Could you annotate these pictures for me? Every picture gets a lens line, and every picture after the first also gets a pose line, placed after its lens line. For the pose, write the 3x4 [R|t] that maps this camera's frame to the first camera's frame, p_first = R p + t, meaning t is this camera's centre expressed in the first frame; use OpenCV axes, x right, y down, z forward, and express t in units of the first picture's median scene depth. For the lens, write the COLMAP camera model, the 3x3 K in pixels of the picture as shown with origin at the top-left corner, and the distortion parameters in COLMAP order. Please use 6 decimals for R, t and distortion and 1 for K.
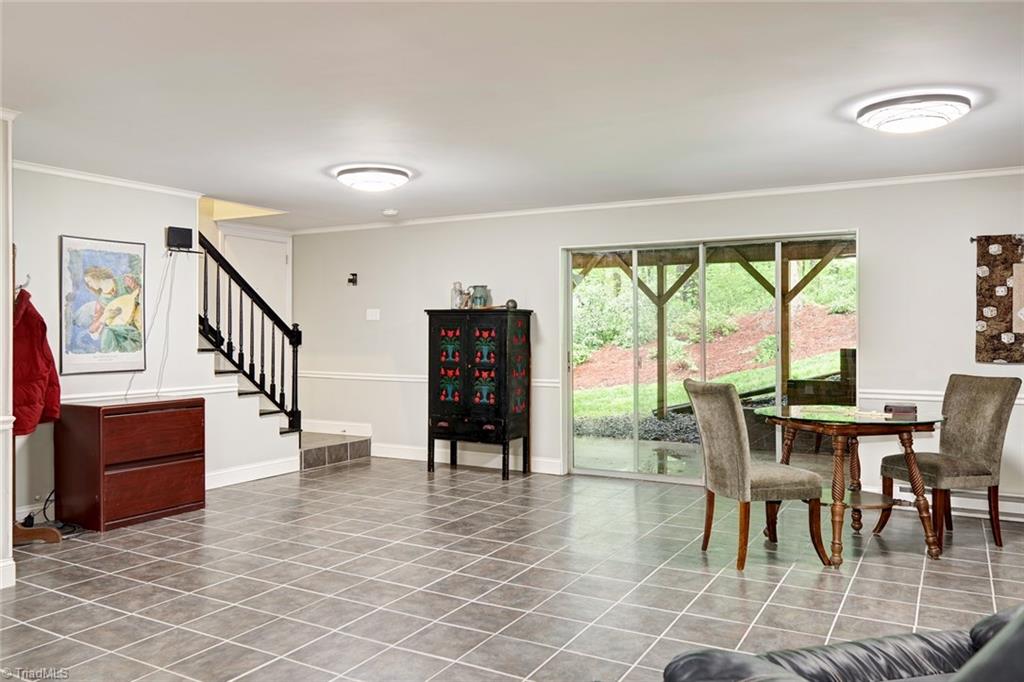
lens RADIAL K [[787.4, 0, 510.3], [0, 787.4, 338.7], [0, 0, 1]] dist [0.012051, -0.011187]
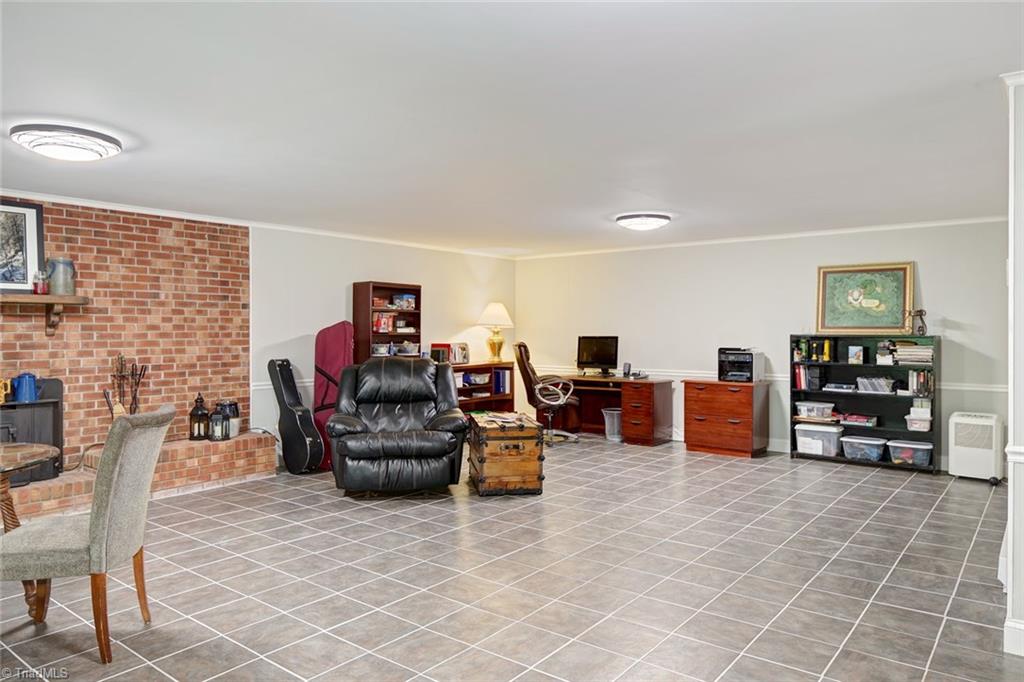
lens RADIAL K [[681.7, 0, 511.3], [0, 681.7, 335.3], [0, 0, 1]] dist [-0.000588, -0.001334]
pose [[-0.988258, 0.002092, 0.152783, -0.142920], [0.004784, 0.999840, 0.017253, -0.020202], [-0.152722, 0.017781, -0.988109, 1.108818]]
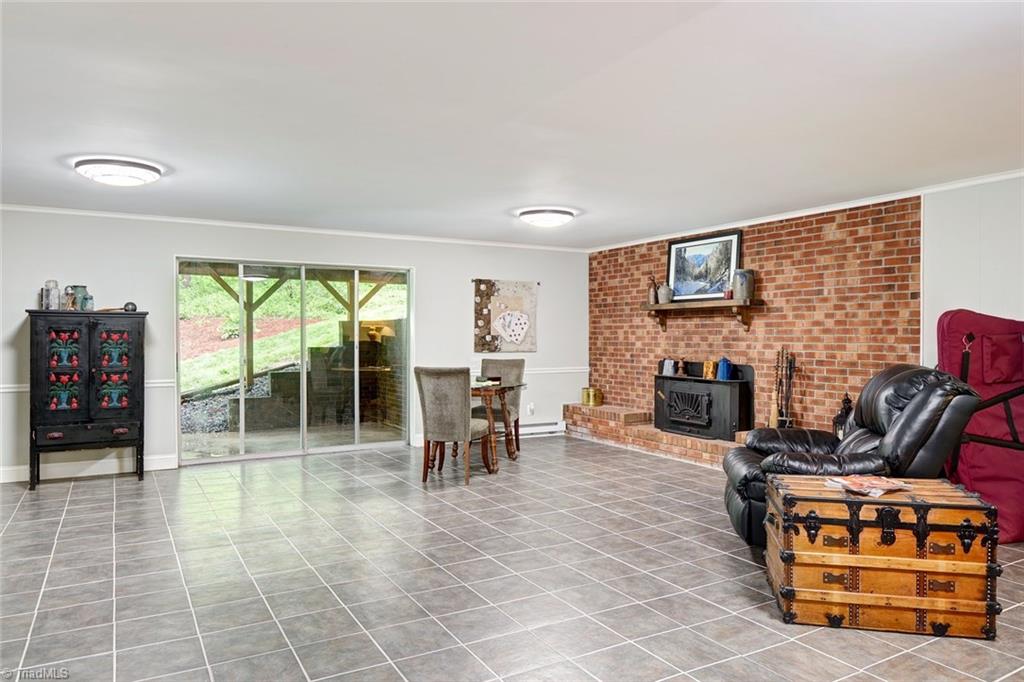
lens RADIAL K [[681.7, 0, 510.1], [0, 681.7, 343.0], [0, 0, 1]] dist [-0.000588, -0.001334]
pose [[0.508132, -0.009700, 0.861225, -0.555868], [0.007437, 0.999949, 0.006875, 0.000078], [-0.861247, 0.002911, 0.508178, 0.154020]]
